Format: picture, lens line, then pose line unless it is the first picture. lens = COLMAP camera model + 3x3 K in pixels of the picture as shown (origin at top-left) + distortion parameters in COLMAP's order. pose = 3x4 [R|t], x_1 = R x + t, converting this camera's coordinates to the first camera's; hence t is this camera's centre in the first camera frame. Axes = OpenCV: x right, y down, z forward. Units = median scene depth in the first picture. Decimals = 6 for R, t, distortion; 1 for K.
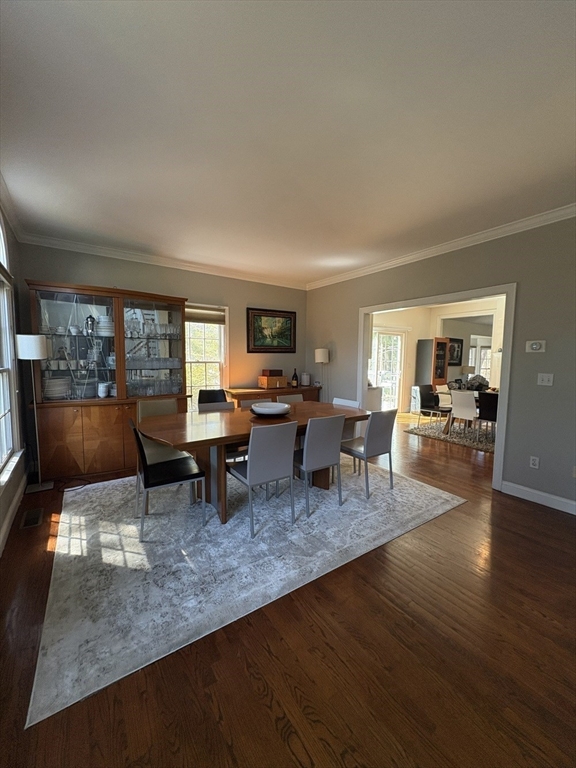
lens RADIAL K [[307.9, 0, 286.5], [0, 307.9, 383.0], [0, 0, 1]] dist [0.002660, 0.000312]
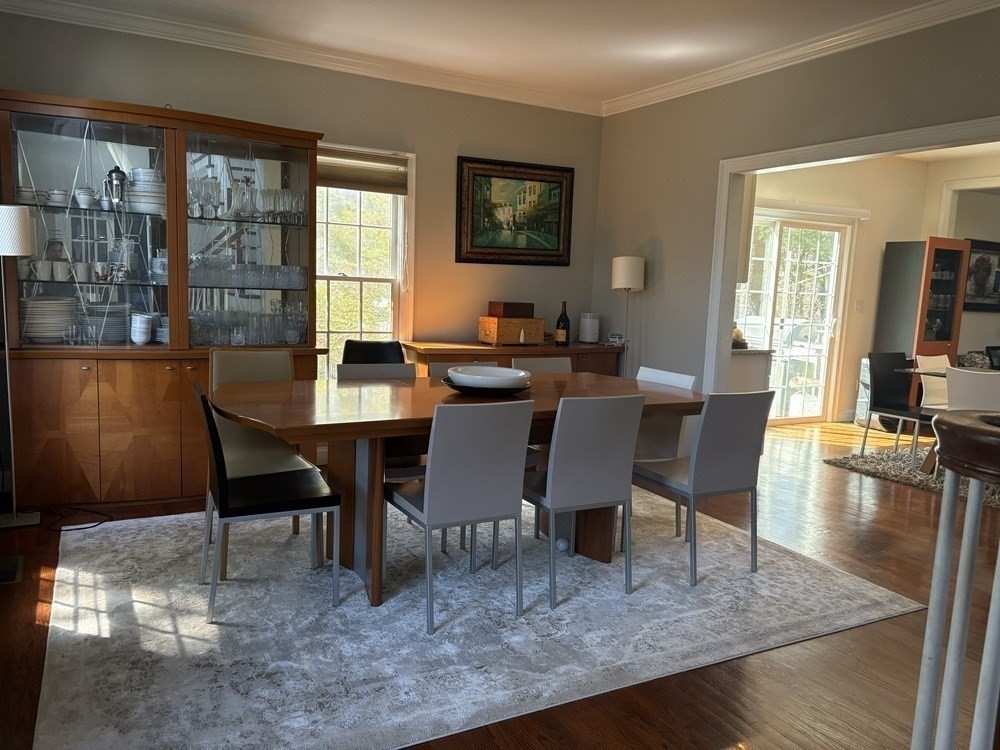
lens RADIAL K [[761.9, 0, 495.2], [0, 761.9, 380.8], [0, 0, 1]] dist [0.062132, -0.061773]
pose [[0.994170, 0.042655, -0.099030, 0.065240], [-0.038335, 0.998245, 0.045128, 0.031172], [0.100781, -0.041069, 0.994061, -0.123705]]
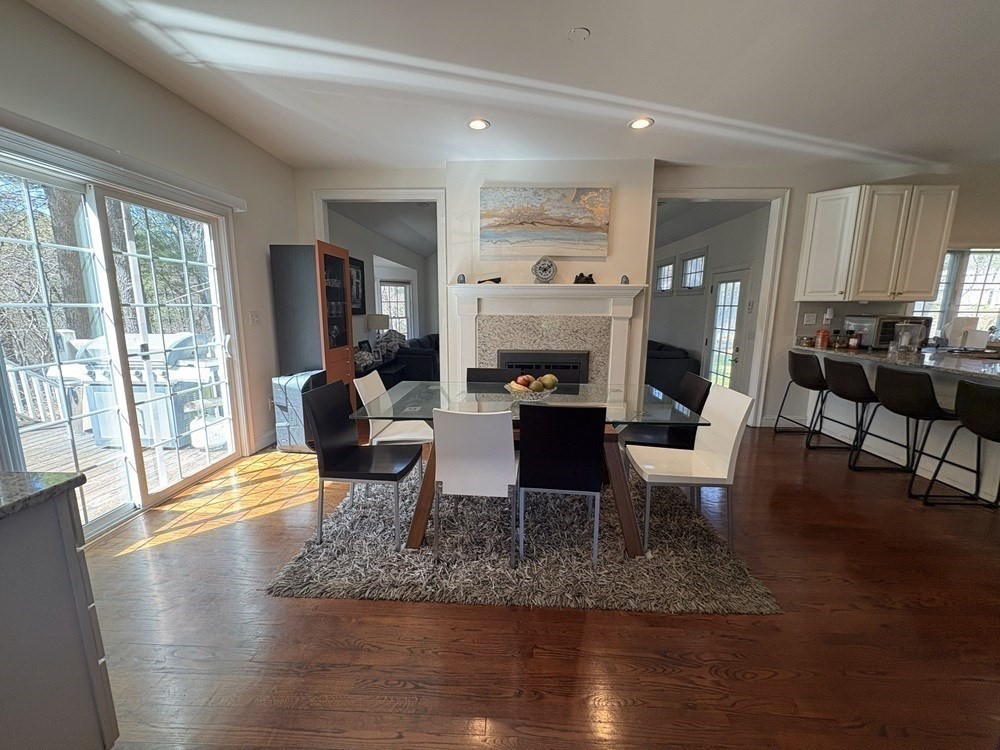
lens RADIAL K [[400.9, 0, 501.1], [0, 400.9, 374.6], [0, 0, 1]] dist [0.002660, 0.000312]
pose [[0.603720, -0.143093, 0.784249, 0.457870], [0.067491, 0.989401, 0.128570, -0.073594], [-0.794335, -0.024690, 0.606979, 1.139630]]
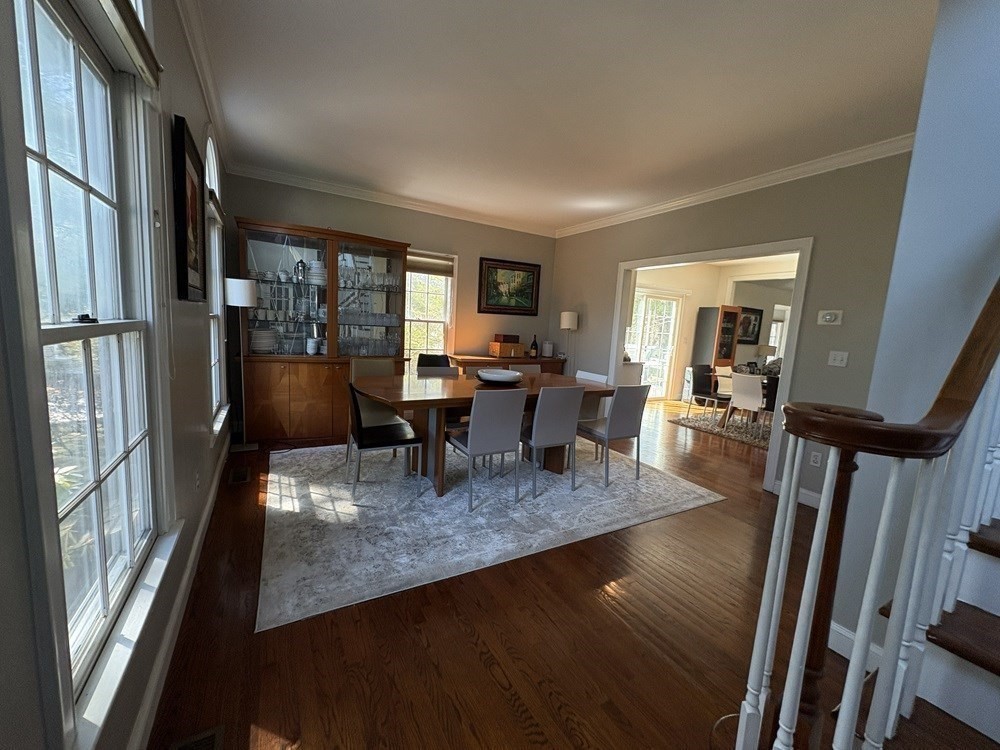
lens RADIAL K [[400.9, 0, 497.9], [0, 400.9, 377.1], [0, 0, 1]] dist [0.002660, 0.000312]
pose [[0.995399, 0.057379, -0.076742, 0.026671], [-0.053786, 0.997394, 0.048096, 0.029384], [0.079301, -0.043747, 0.995890, -0.109718]]
